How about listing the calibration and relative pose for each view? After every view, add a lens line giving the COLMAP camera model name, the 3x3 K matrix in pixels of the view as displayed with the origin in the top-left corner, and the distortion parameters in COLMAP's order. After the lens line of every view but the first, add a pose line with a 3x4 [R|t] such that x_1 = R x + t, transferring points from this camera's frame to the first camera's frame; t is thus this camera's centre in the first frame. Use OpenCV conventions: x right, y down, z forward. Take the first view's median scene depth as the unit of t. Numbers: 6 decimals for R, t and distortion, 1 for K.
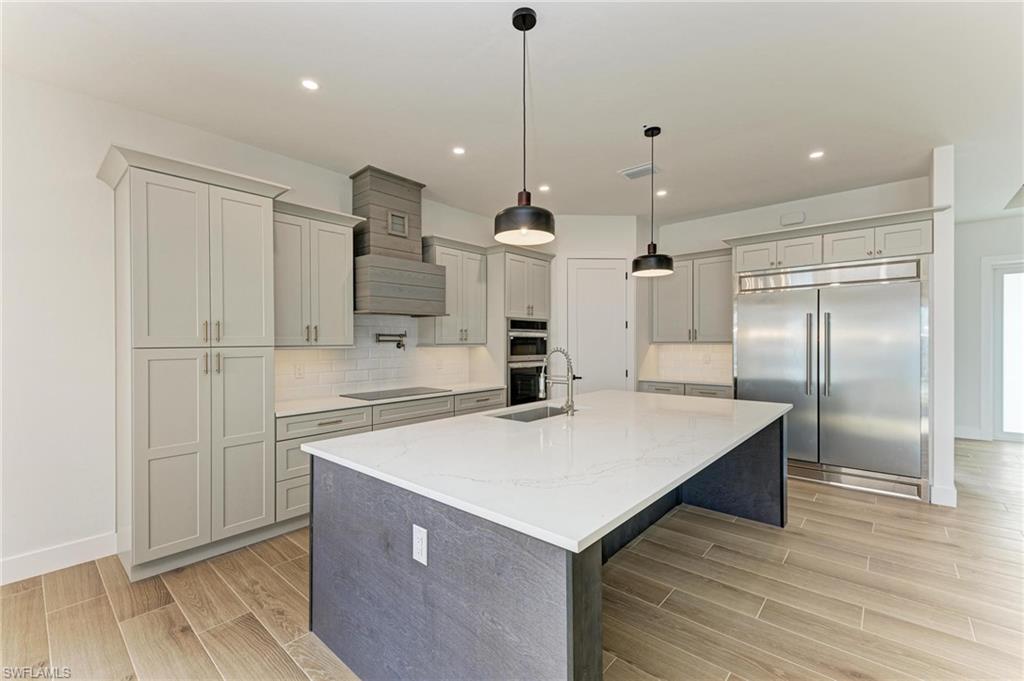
lens RADIAL K [[428.5, 0, 516.6], [0, 428.5, 339.4], [0, 0, 1]] dist [0.011187, -0.000223]
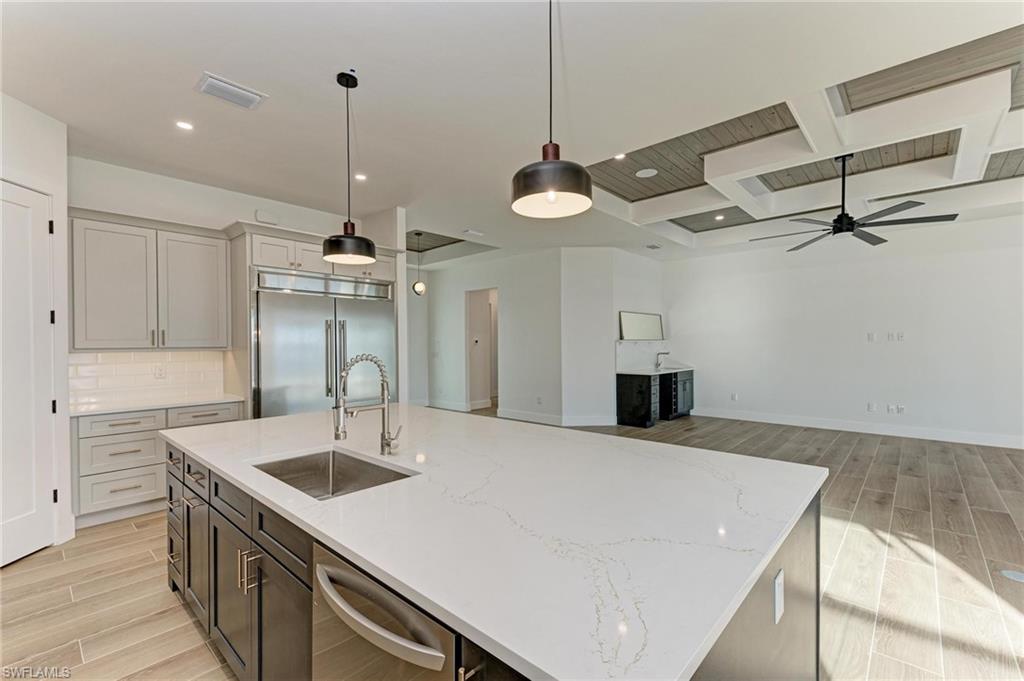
lens RADIAL K [[440.3, 0, 510.7], [0, 440.3, 347.7], [0, 0, 1]] dist [0.024880, -0.009838]
pose [[0.029746, -0.003082, 0.999553, -0.386801], [0.001807, 0.999994, 0.003029, 0.004927], [-0.999556, 0.001716, 0.029751, 0.534149]]
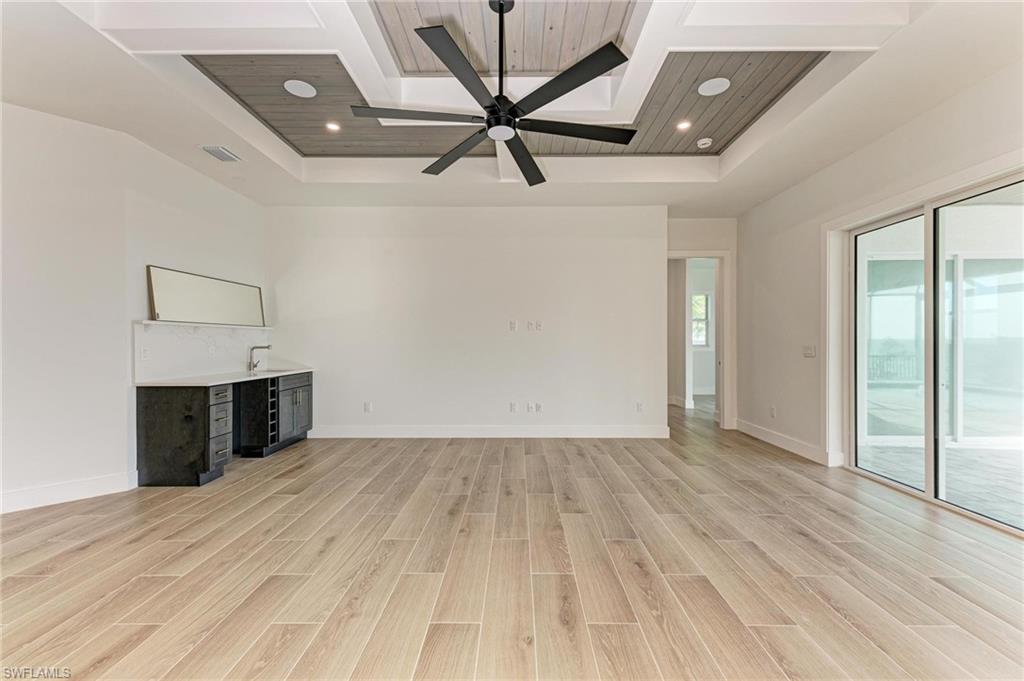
lens RADIAL K [[428.5, 0, 516.6], [0, 428.5, 339.4], [0, 0, 1]] dist [0.011187, -0.000223]
pose [[-0.650228, 0.011020, 0.759659, 0.240385], [0.002713, 0.999922, -0.012183, 0.033611], [-0.759734, -0.005861, -0.650207, 0.140142]]
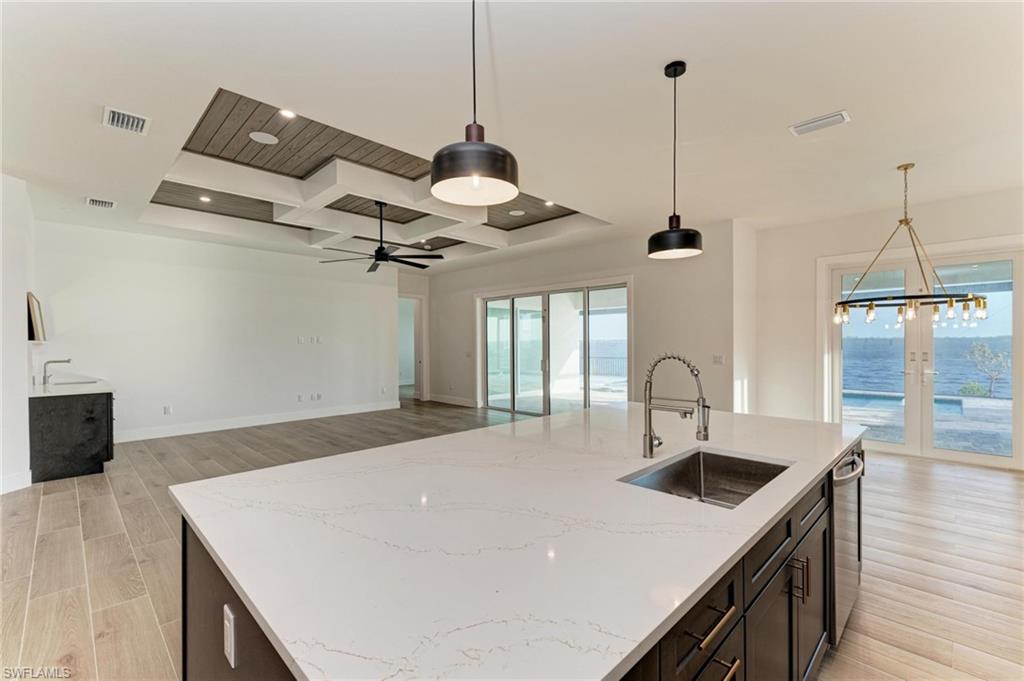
lens RADIAL K [[441.4, 0, 513.5], [0, 441.4, 342.9], [0, 0, 1]] dist [0.003037, 0.000012]
pose [[-0.997441, 0.012285, 0.070434, 0.195692], [0.012101, 0.999922, -0.003050, 0.003637], [-0.070466, -0.002190, -0.997512, 1.136293]]
